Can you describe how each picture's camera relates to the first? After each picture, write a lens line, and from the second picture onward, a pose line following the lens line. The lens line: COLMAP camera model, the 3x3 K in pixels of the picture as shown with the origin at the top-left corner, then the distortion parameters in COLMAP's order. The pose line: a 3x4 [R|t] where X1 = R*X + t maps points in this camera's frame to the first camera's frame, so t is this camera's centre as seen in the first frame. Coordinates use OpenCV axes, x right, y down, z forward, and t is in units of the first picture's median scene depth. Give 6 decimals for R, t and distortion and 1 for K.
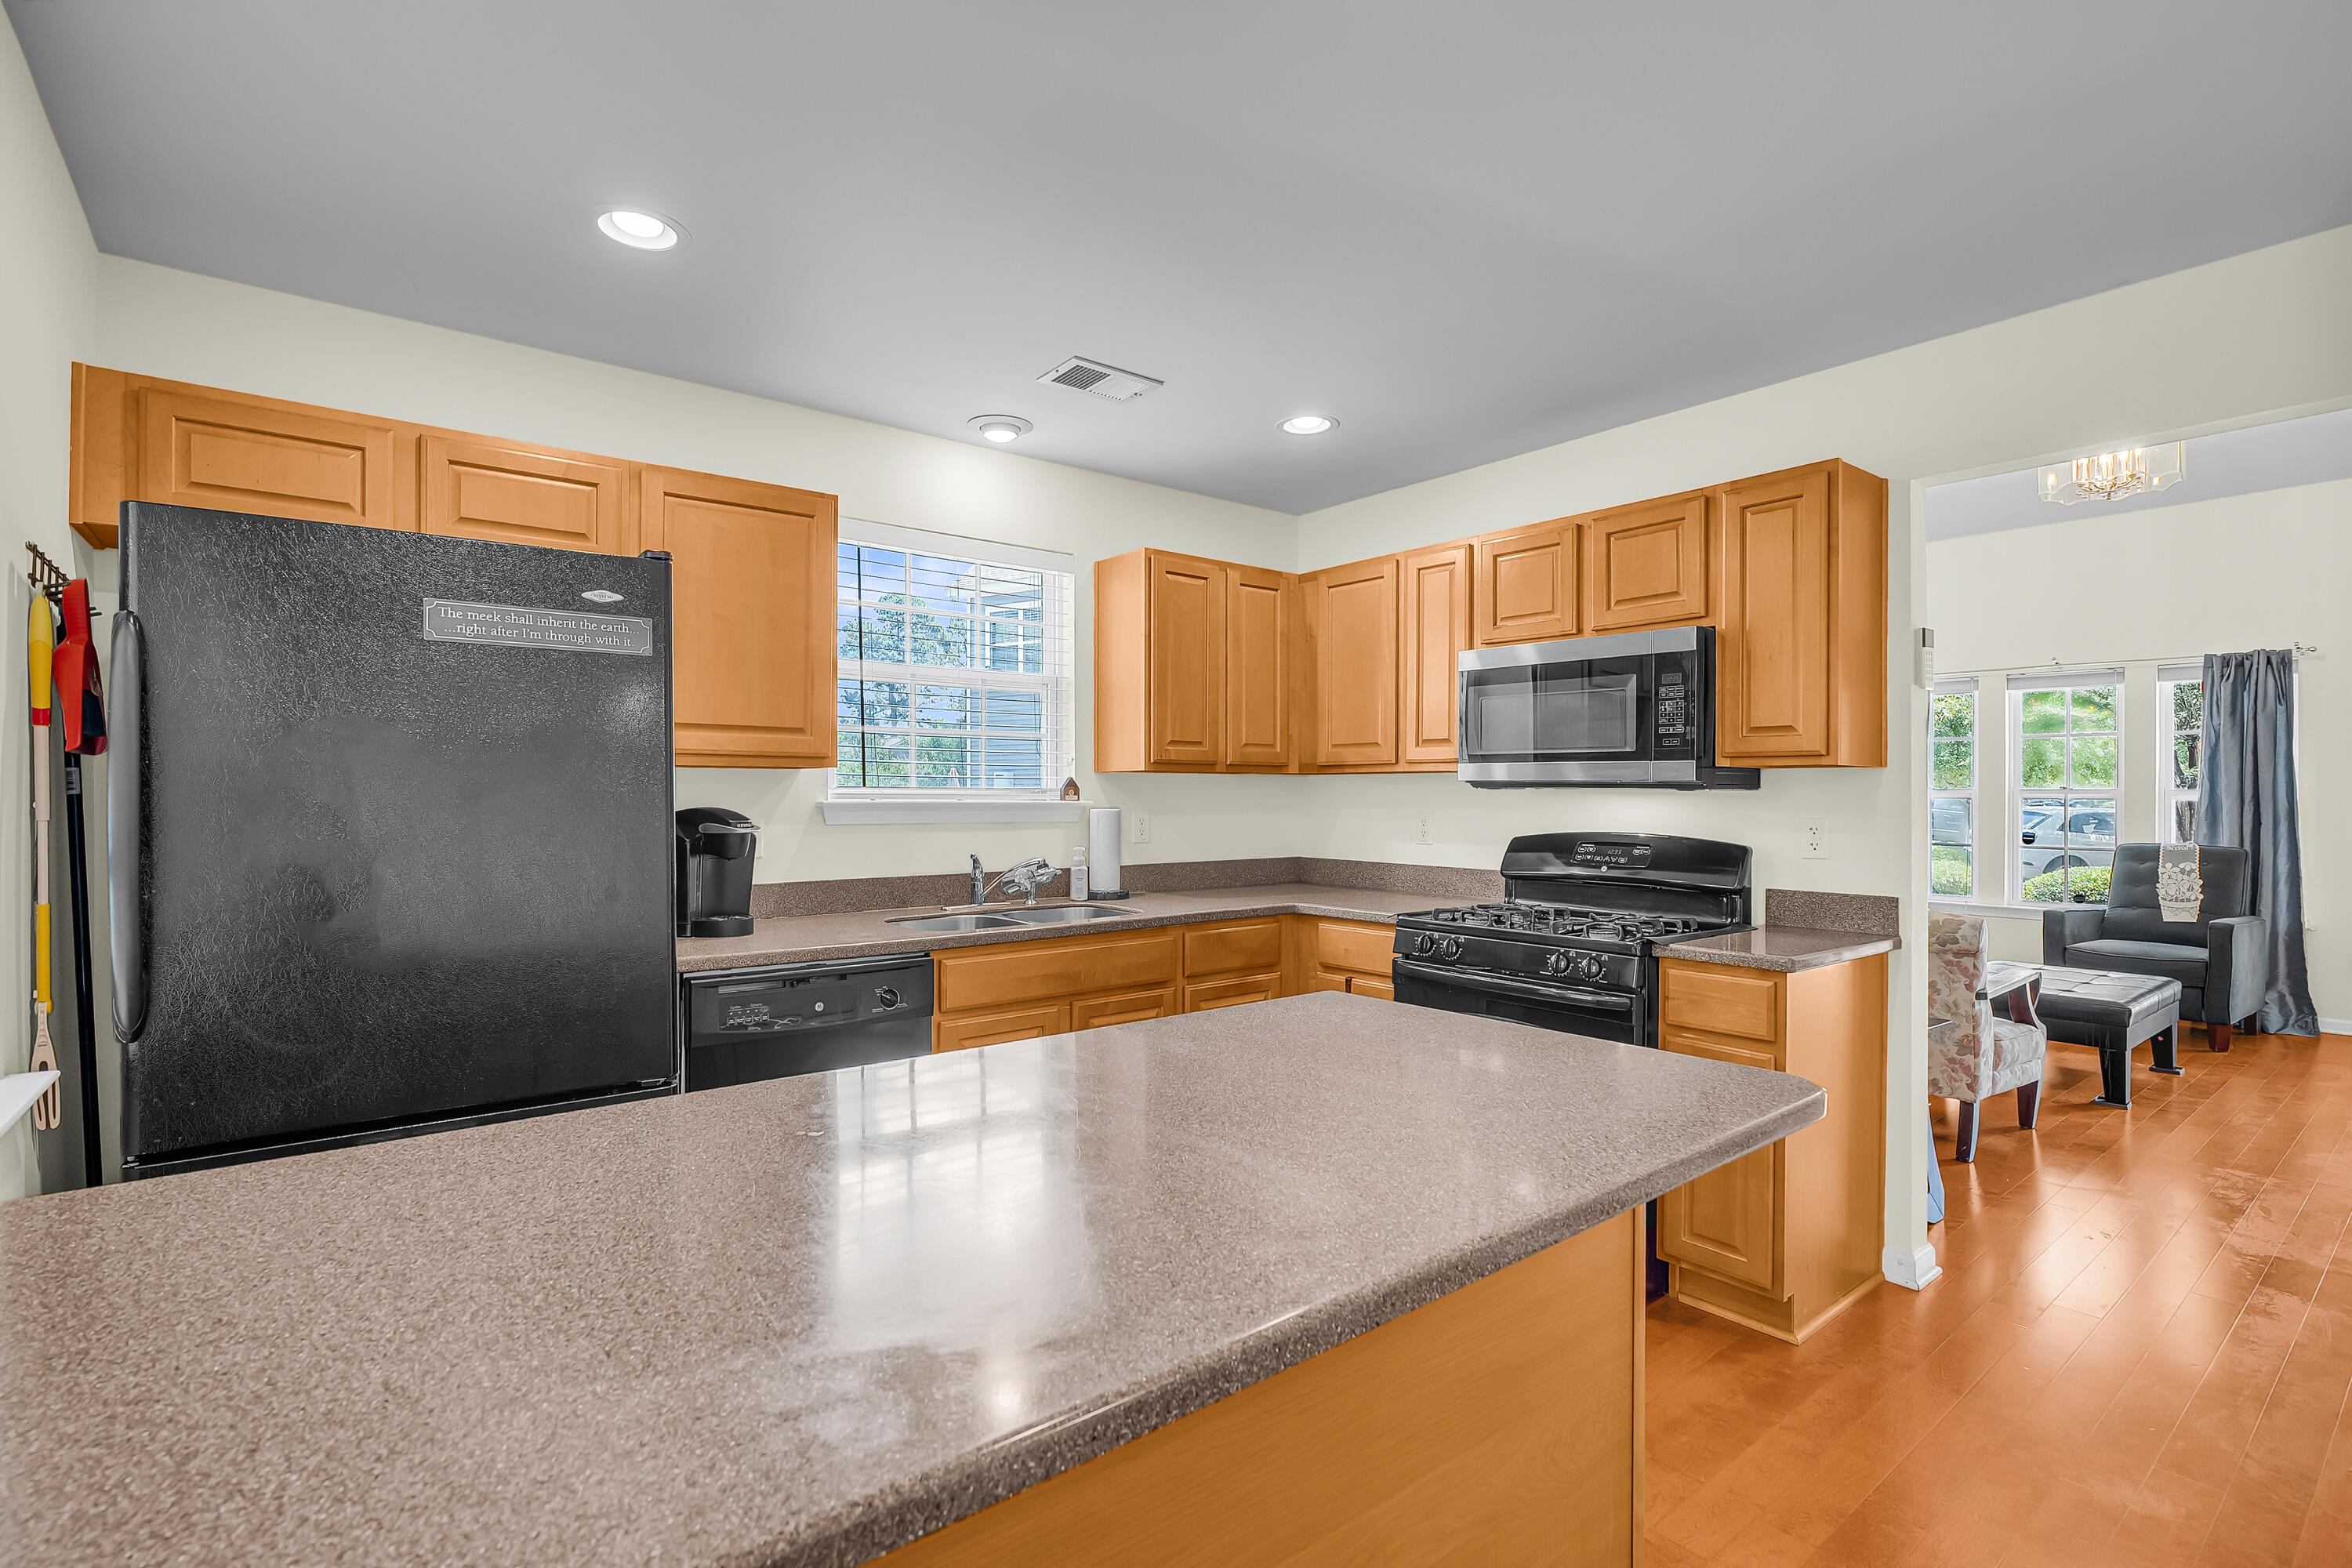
lens RADIAL K [[1079.9, 0, 1177.1], [0, 1079.9, 803.6], [0, 0, 1]] dist [-0.003169, 0.000076]
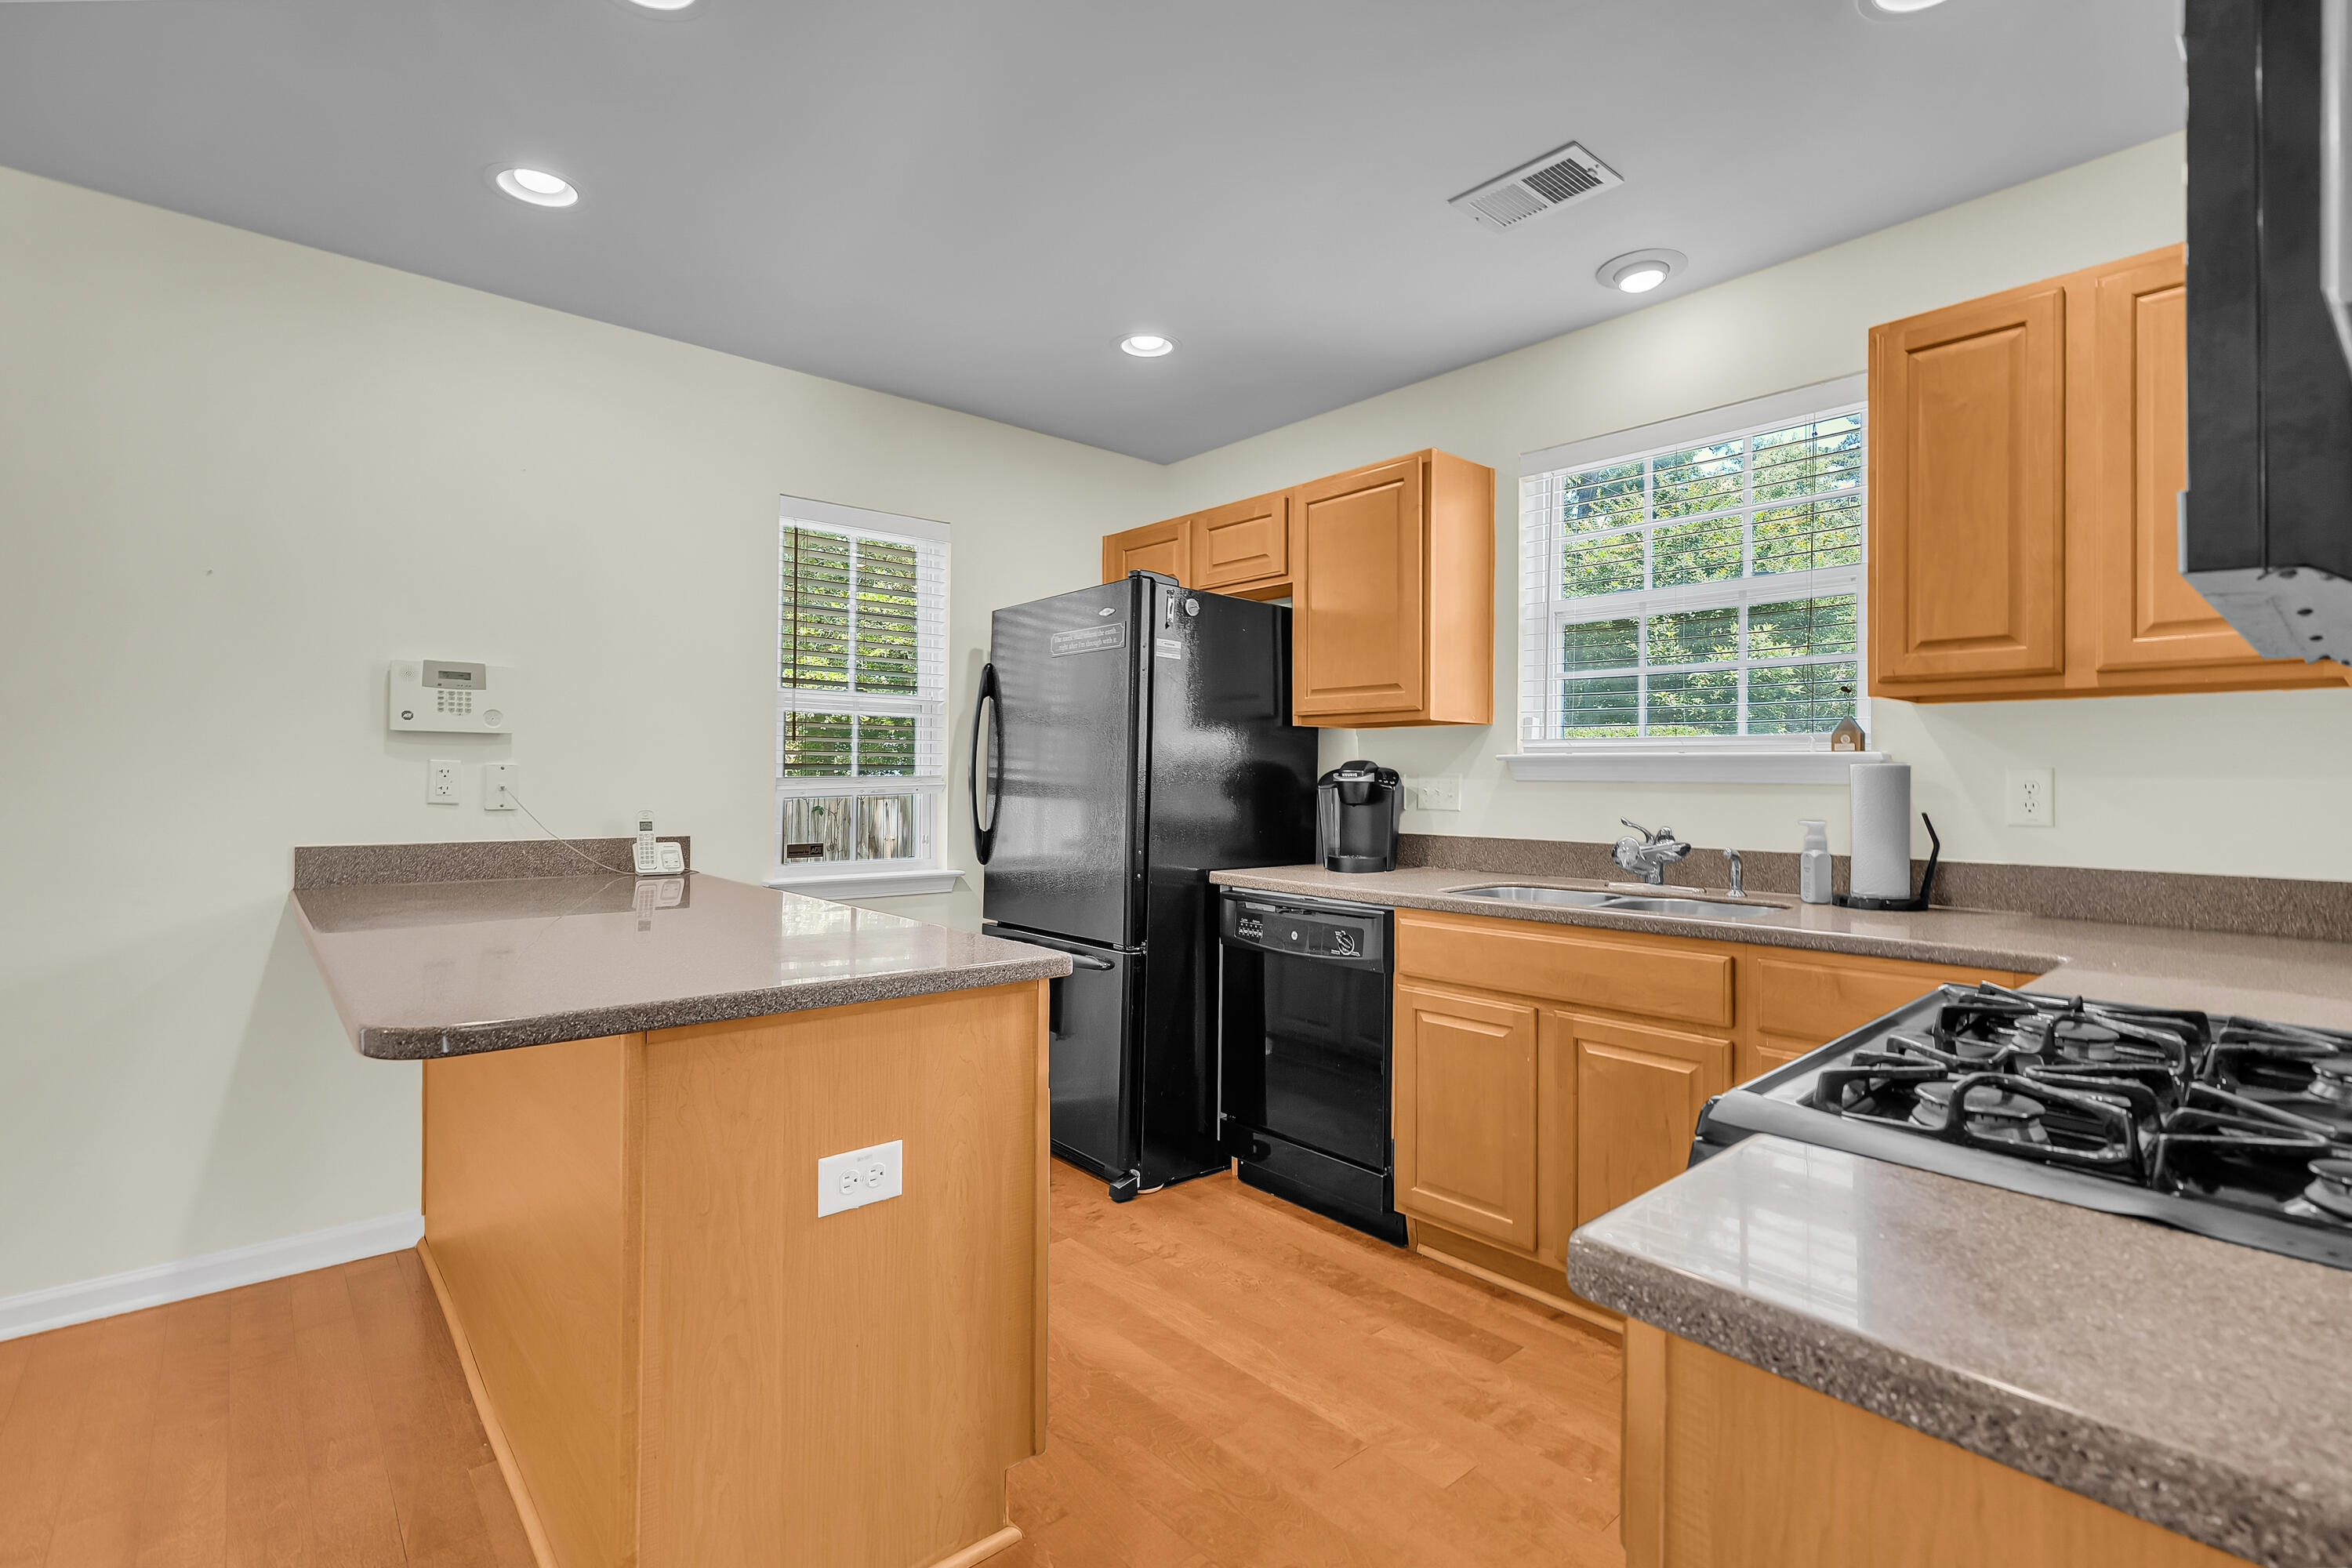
lens RADIAL K [[1068.4, 0, 1174.8], [0, 1068.4, 778.5], [0, 0, 1]] dist [-0.000811, 0.000187]
pose [[0.041968, 0.000449, -0.999119, 0.510495], [-0.015835, 0.999875, -0.000215, 0.019509], [0.998993, 0.015830, 0.041970, 0.555003]]
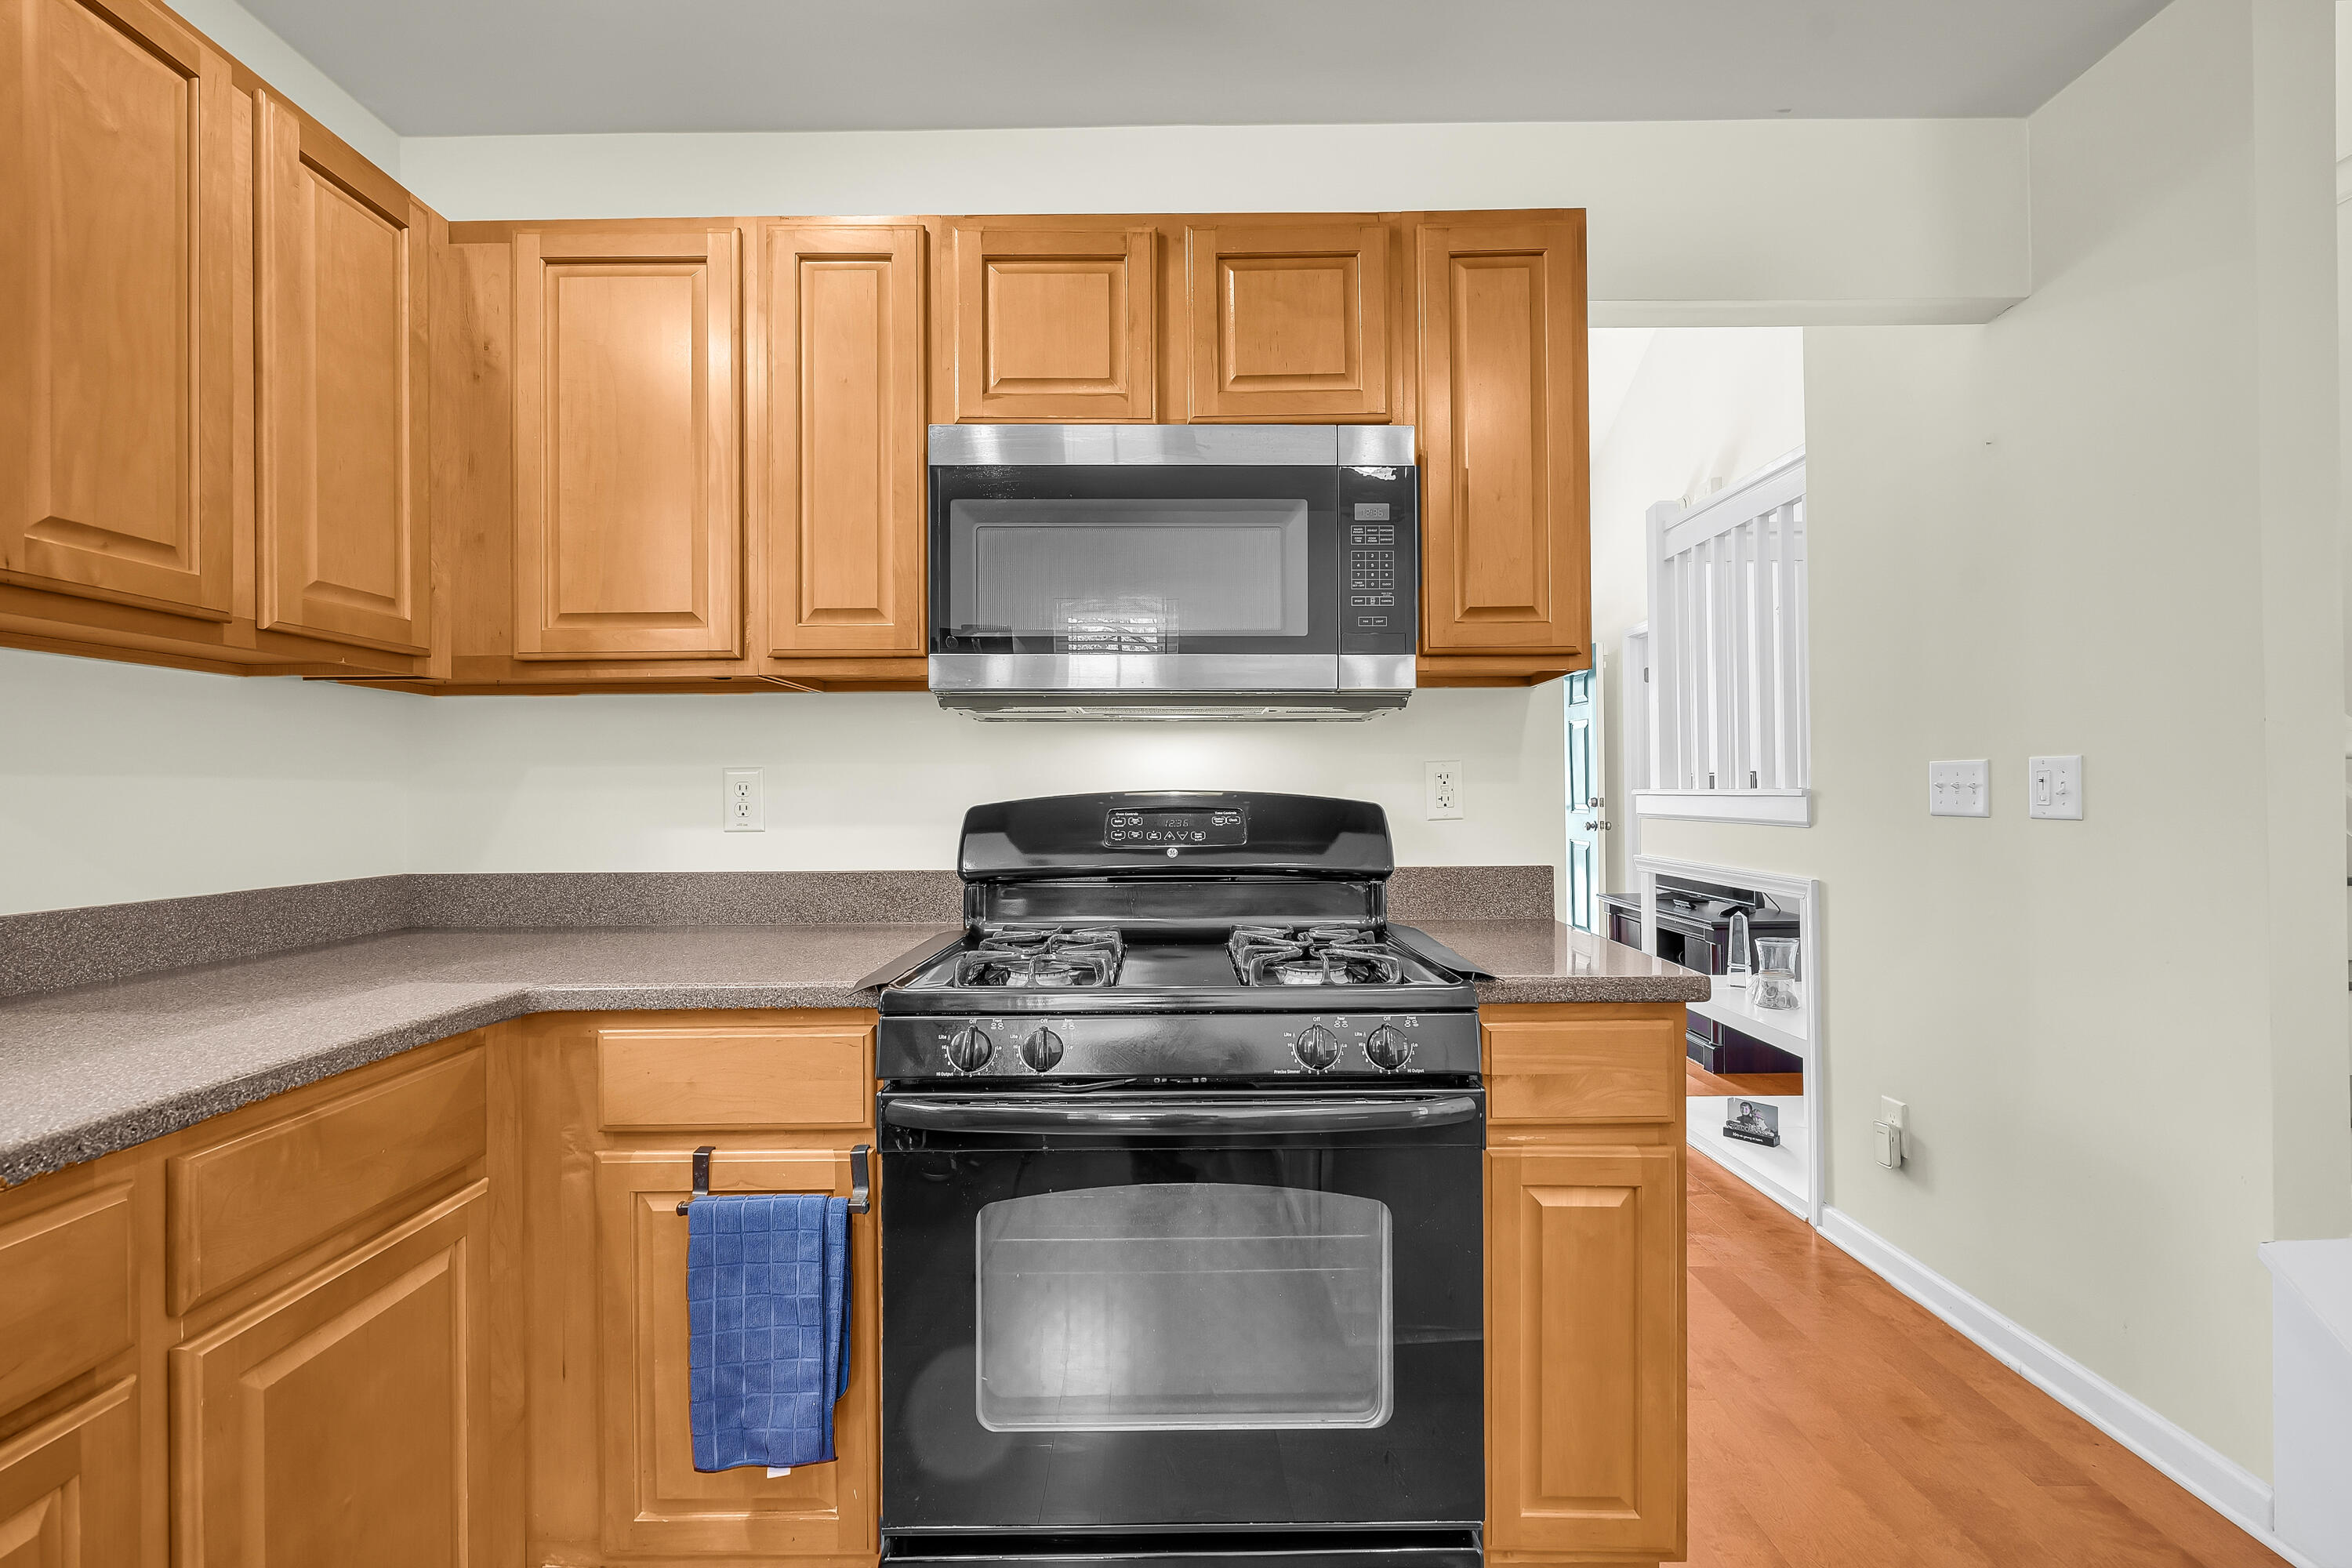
lens RADIAL K [[1068.4, 0, 1174.8], [0, 1068.4, 778.5], [0, 0, 1]] dist [-0.000811, 0.000187]
pose [[0.626069, 0.002772, 0.779763, -0.040928], [0.017357, 0.999696, -0.017489, 0.025718], [-0.779575, 0.024484, 0.625831, 0.534262]]
